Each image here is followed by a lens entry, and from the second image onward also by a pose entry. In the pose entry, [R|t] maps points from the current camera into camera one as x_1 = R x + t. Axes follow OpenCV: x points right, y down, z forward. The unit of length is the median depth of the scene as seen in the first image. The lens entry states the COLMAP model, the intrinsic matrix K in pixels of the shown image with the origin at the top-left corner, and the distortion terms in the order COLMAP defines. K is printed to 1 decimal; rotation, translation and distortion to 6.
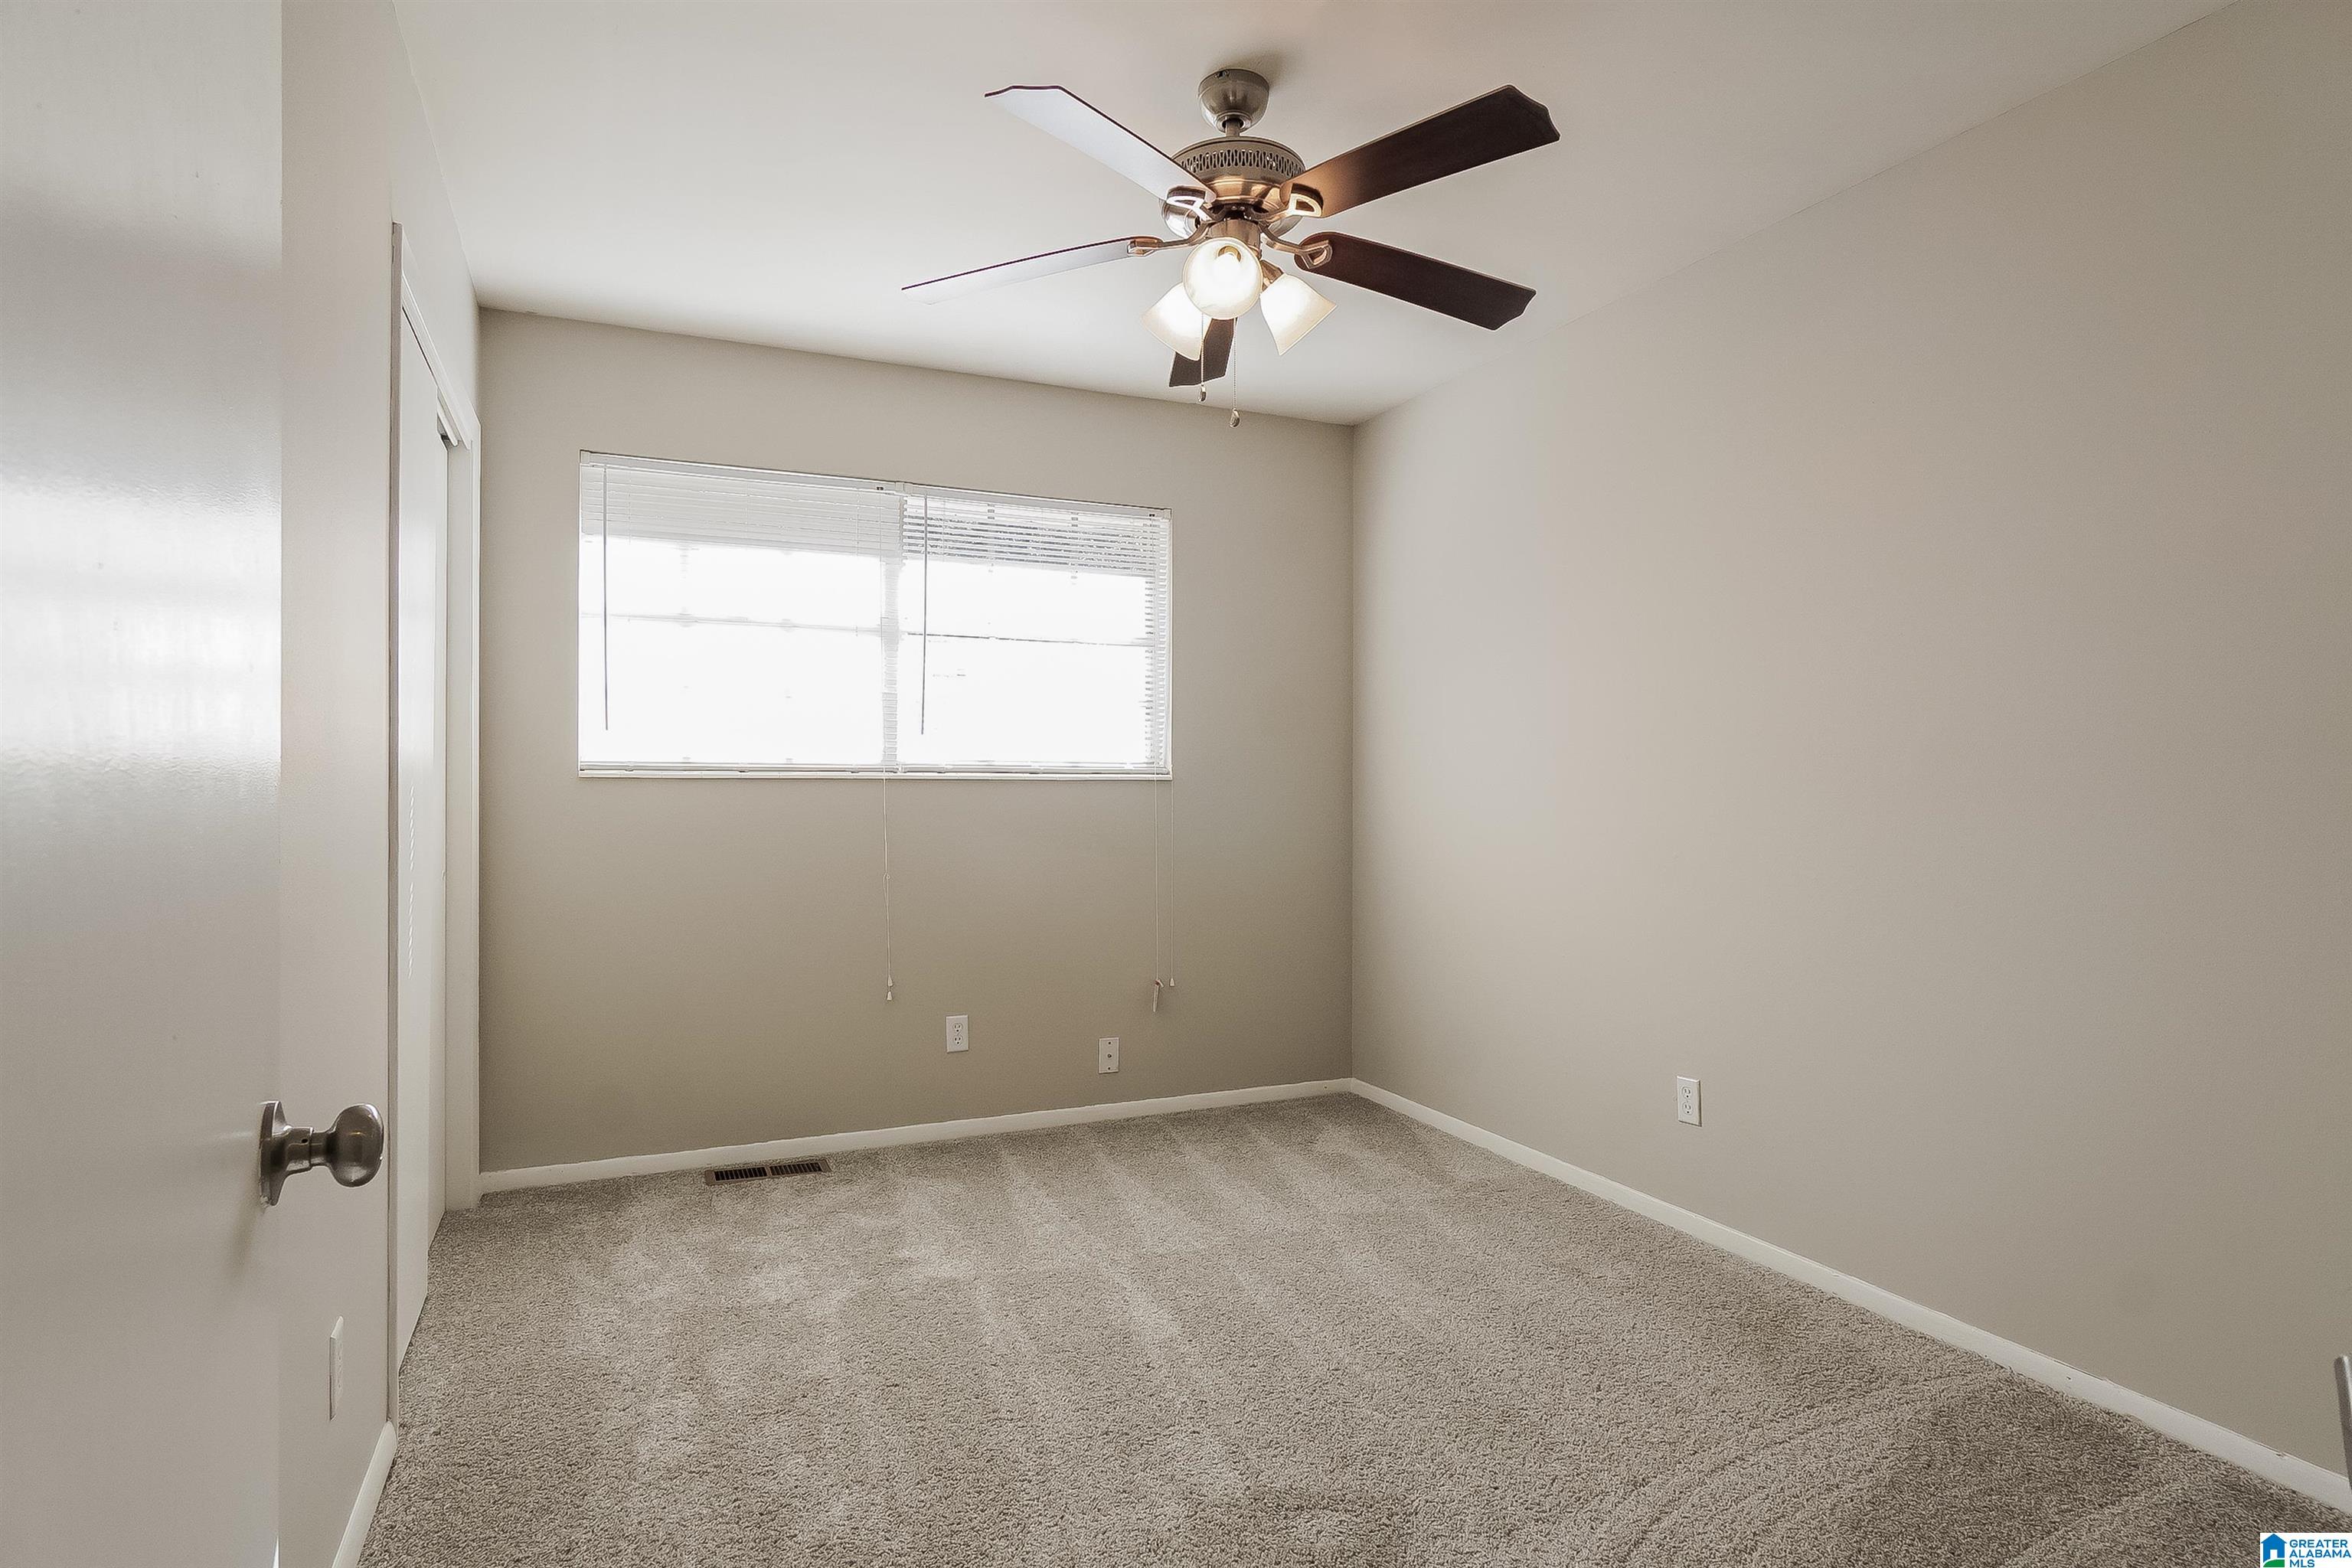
lens RADIAL K [[1257.3, 0, 1165.2], [0, 1257.3, 791.8], [0, 0, 1]] dist [-0.032307, 0.006649]
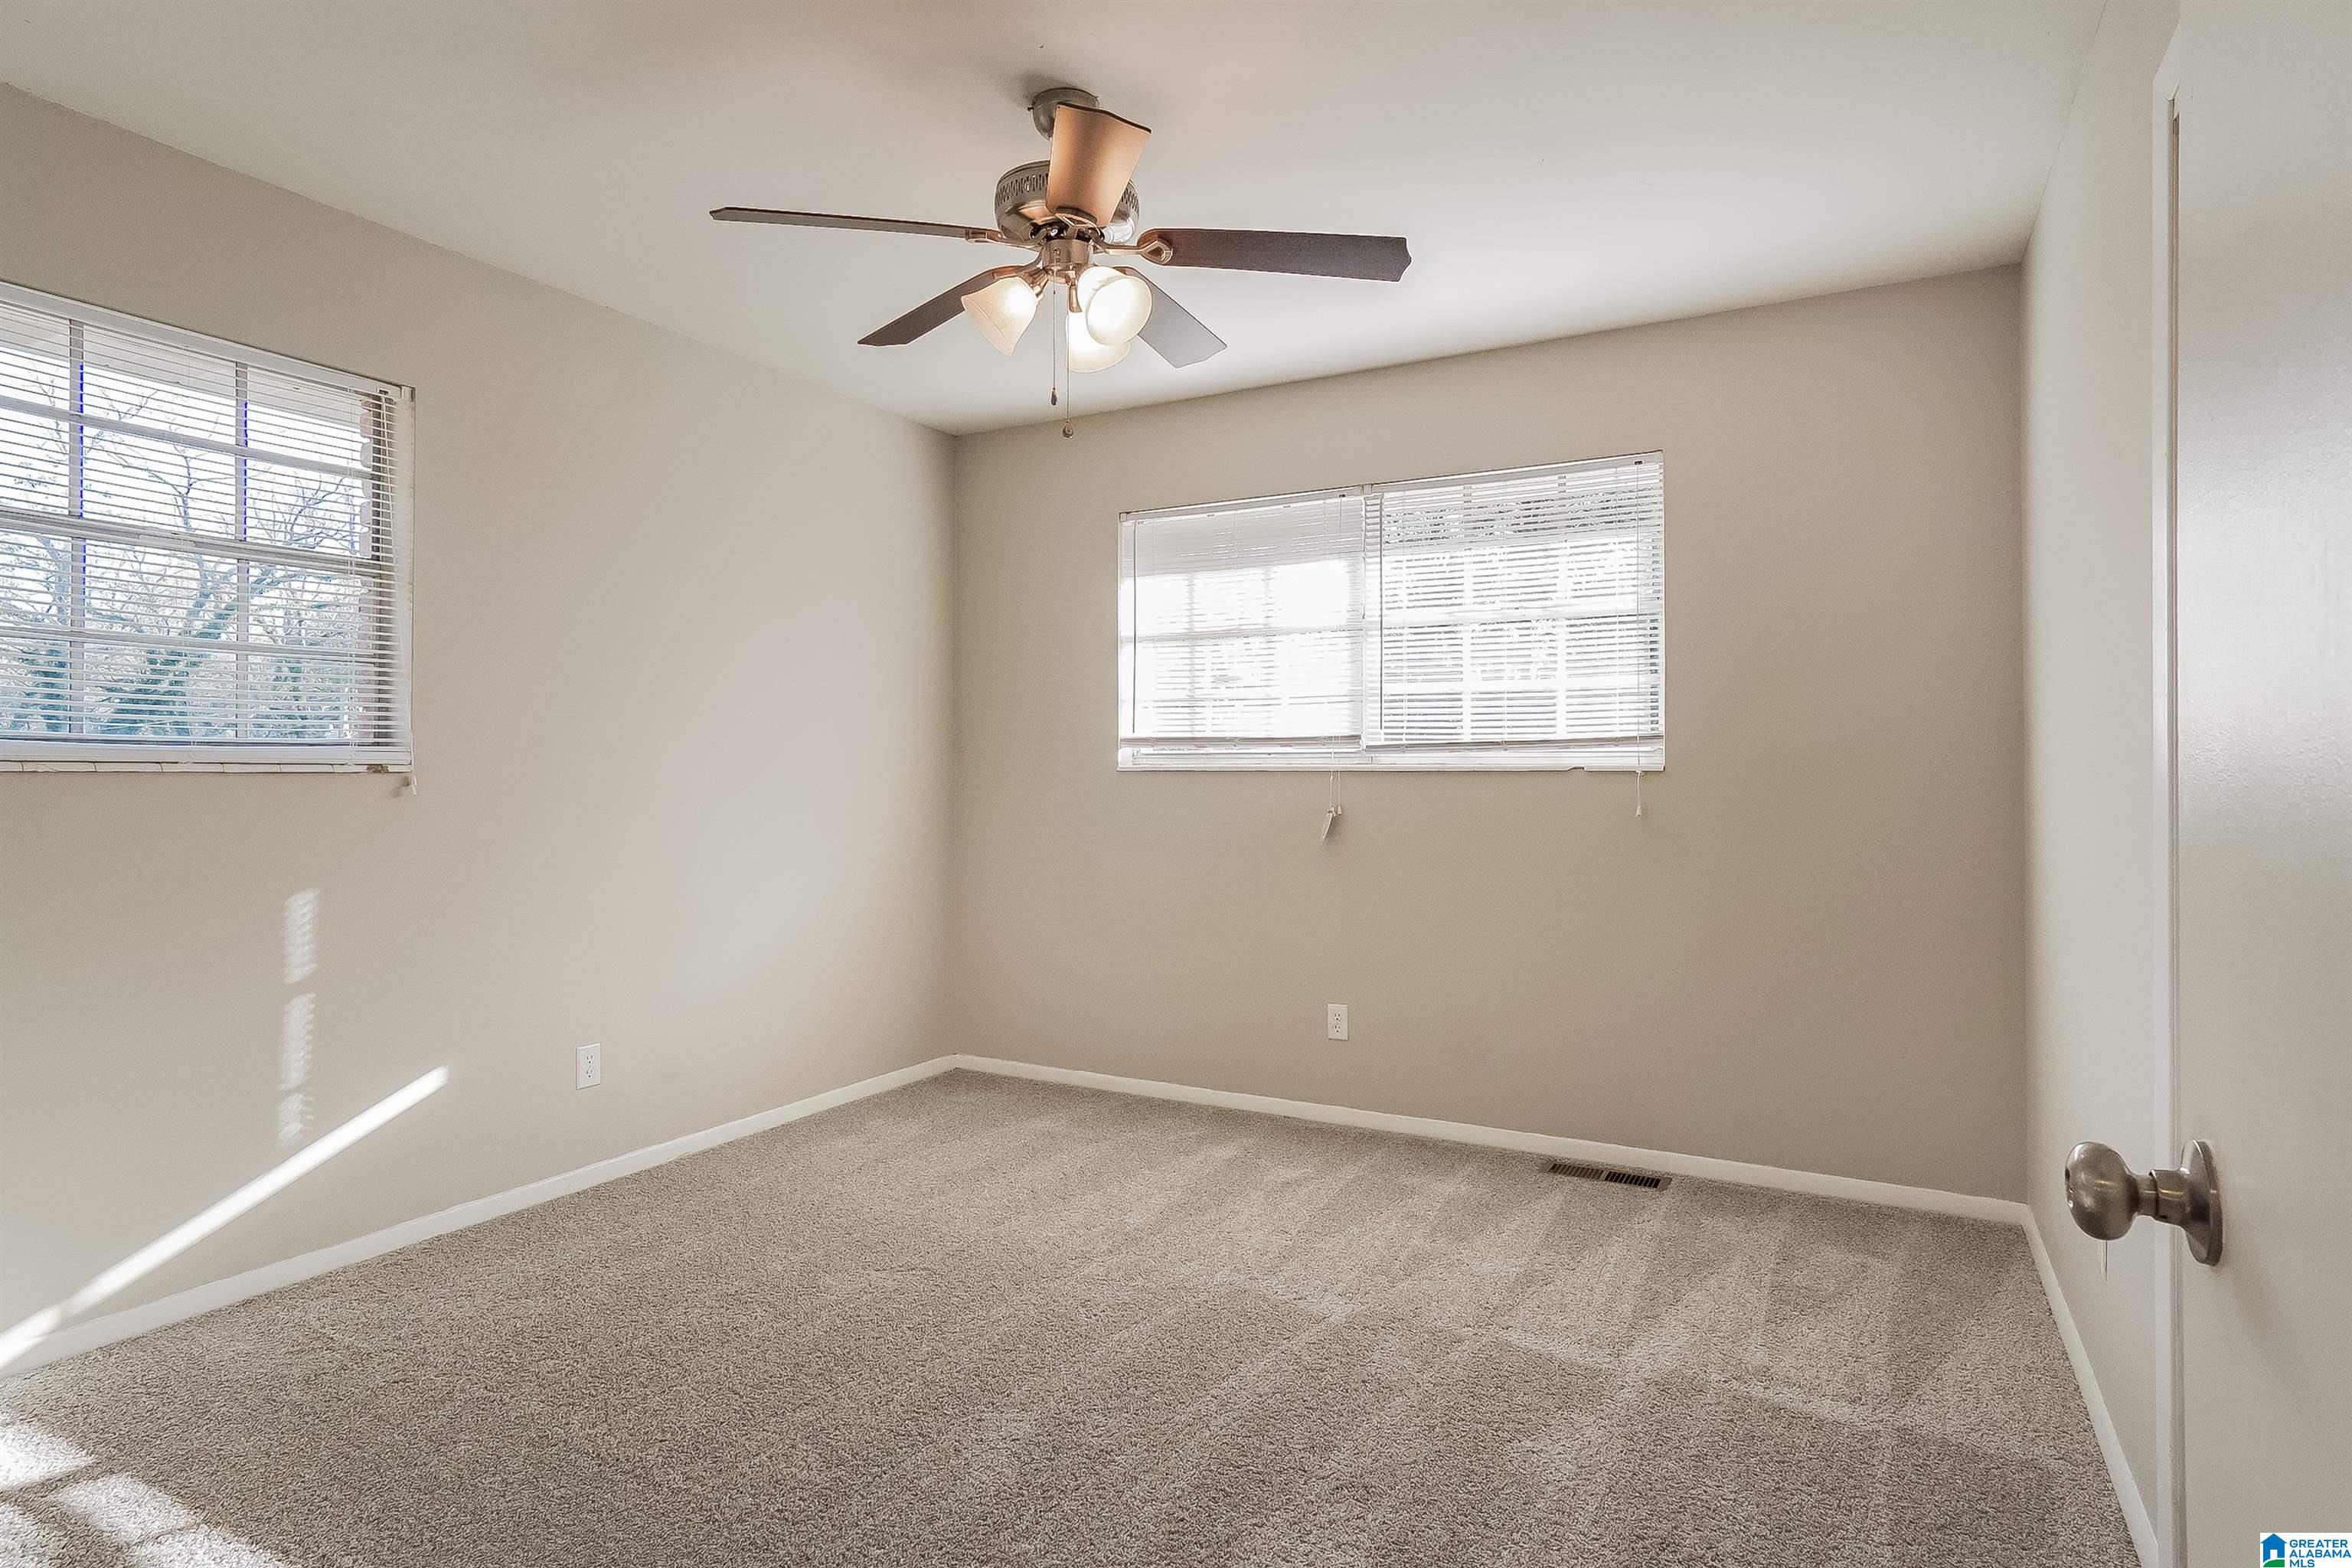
lens RADIAL K [[1257.3, 0, 1162.4], [0, 1257.3, 764.7], [0, 0, 1]] dist [-0.032307, 0.006649]
pose [[0.582347, -0.009414, -0.812885, 0.536670], [-0.009557, 0.999785, -0.018424, 0.004952], [0.812884, 0.018498, 0.582132, 0.268980]]
